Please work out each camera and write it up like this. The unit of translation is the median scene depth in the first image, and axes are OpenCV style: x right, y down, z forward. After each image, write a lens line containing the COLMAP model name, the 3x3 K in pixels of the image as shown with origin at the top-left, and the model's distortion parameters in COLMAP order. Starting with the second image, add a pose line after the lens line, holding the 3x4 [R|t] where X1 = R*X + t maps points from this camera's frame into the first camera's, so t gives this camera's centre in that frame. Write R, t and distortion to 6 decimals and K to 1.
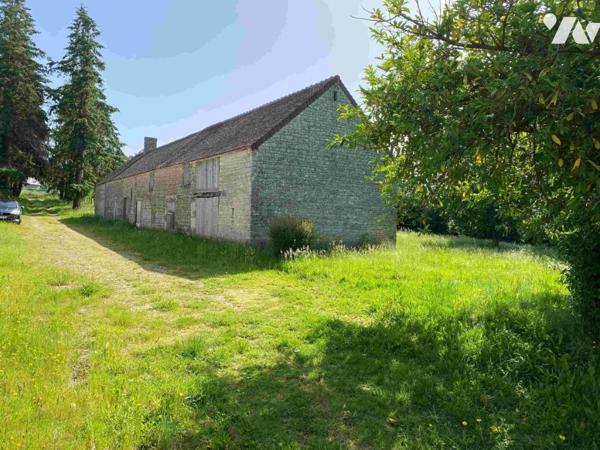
lens RADIAL K [[427.5, 0, 300.0], [0, 427.5, 225.0], [0, 0, 1]] dist [0.002264, 0.000336]
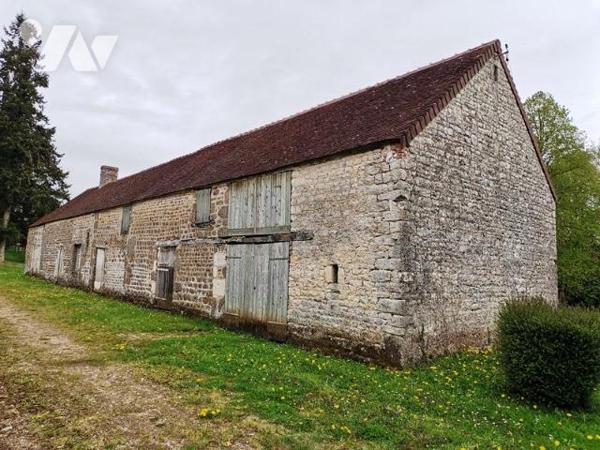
lens RADIAL K [[422.1, 0, 300.9], [0, 422.1, 239.7], [0, 0, 1]] dist [-0.004578, 0.000891]
pose [[0.989883, 0.013663, 0.141228, -0.161957], [-0.001652, 0.996395, -0.084820, -0.015909], [-0.141877, 0.083728, 0.986337, 0.307971]]
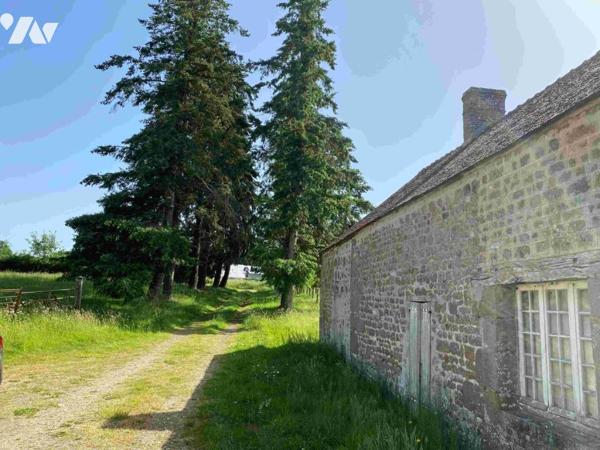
lens RADIAL K [[432.9, 0, 301.1], [0, 432.9, 221.2], [0, 0, 1]] dist [0.003737, -0.009902]
pose [[0.889060, -0.081119, -0.450546, -0.446382], [-0.016155, 0.978003, -0.207963, -0.056850], [0.457506, 0.192170, 0.868193, 0.912739]]
